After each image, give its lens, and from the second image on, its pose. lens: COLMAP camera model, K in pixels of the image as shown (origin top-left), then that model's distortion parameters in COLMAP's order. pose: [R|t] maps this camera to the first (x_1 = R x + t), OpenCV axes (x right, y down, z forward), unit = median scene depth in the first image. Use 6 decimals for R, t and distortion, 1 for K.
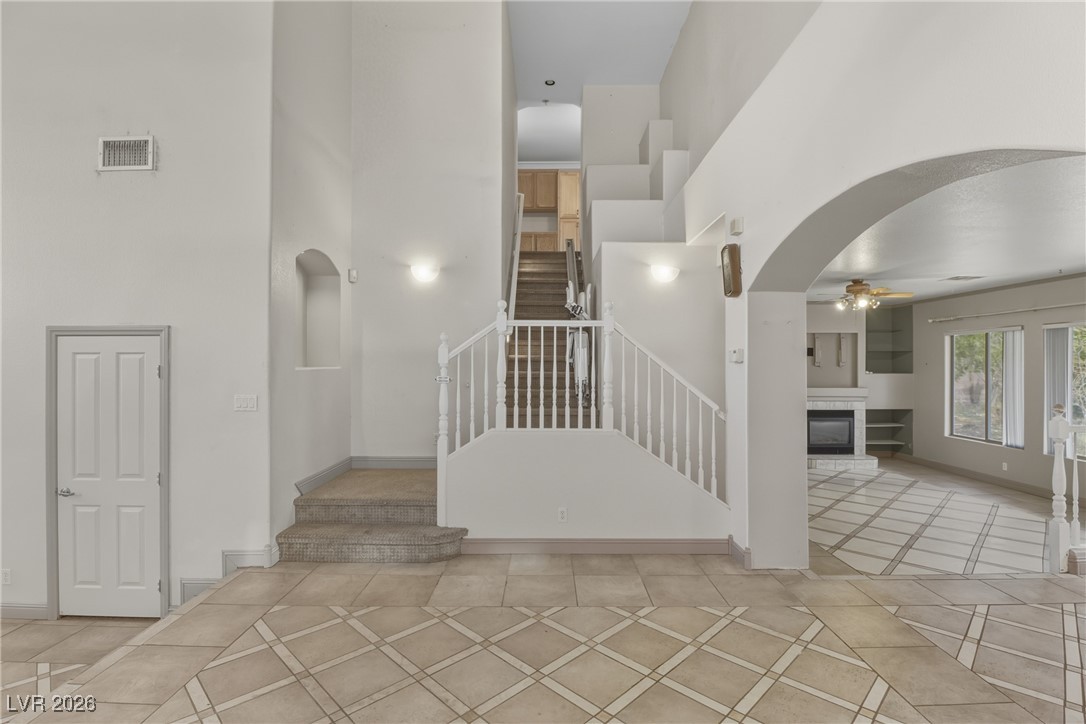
lens RADIAL K [[507.3, 0, 543.0], [0, 507.3, 362.0], [0, 0, 1]] dist [0.000774, -0.013926]
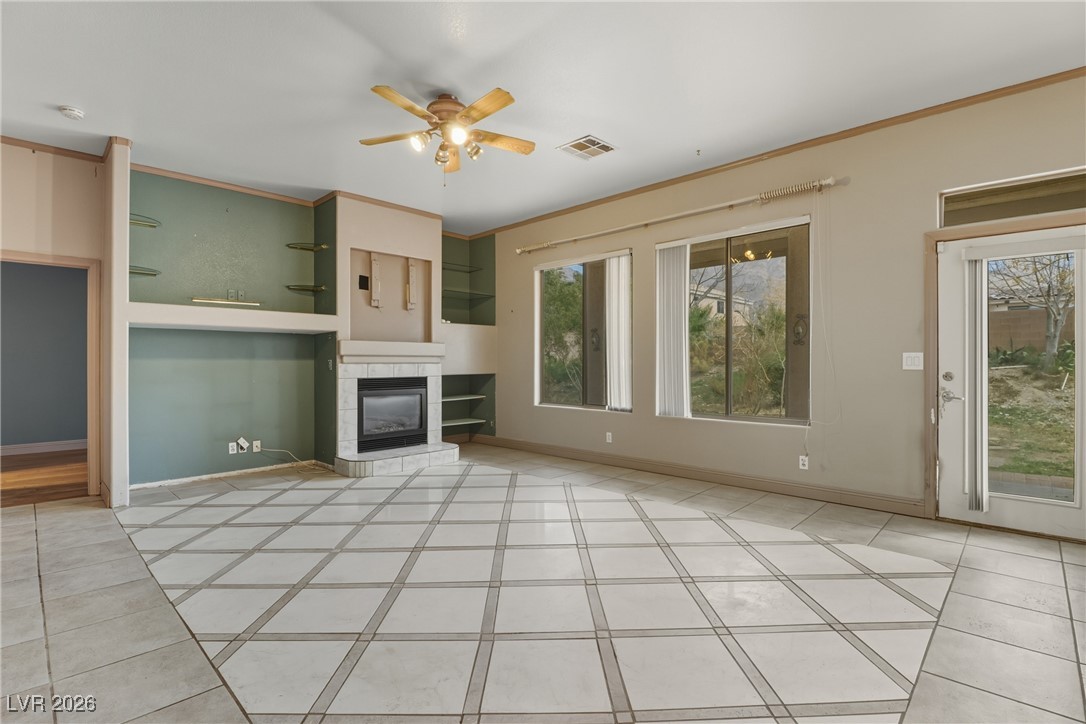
lens RADIAL K [[507.3, 0, 543.0], [0, 507.3, 362.0], [0, 0, 1]] dist [0.000774, -0.013926]
pose [[0.689589, -0.002654, 0.724196, 0.240351], [-0.000354, 0.999992, 0.004001, 0.073283], [-0.724201, -0.003015, 0.689582, 0.435789]]
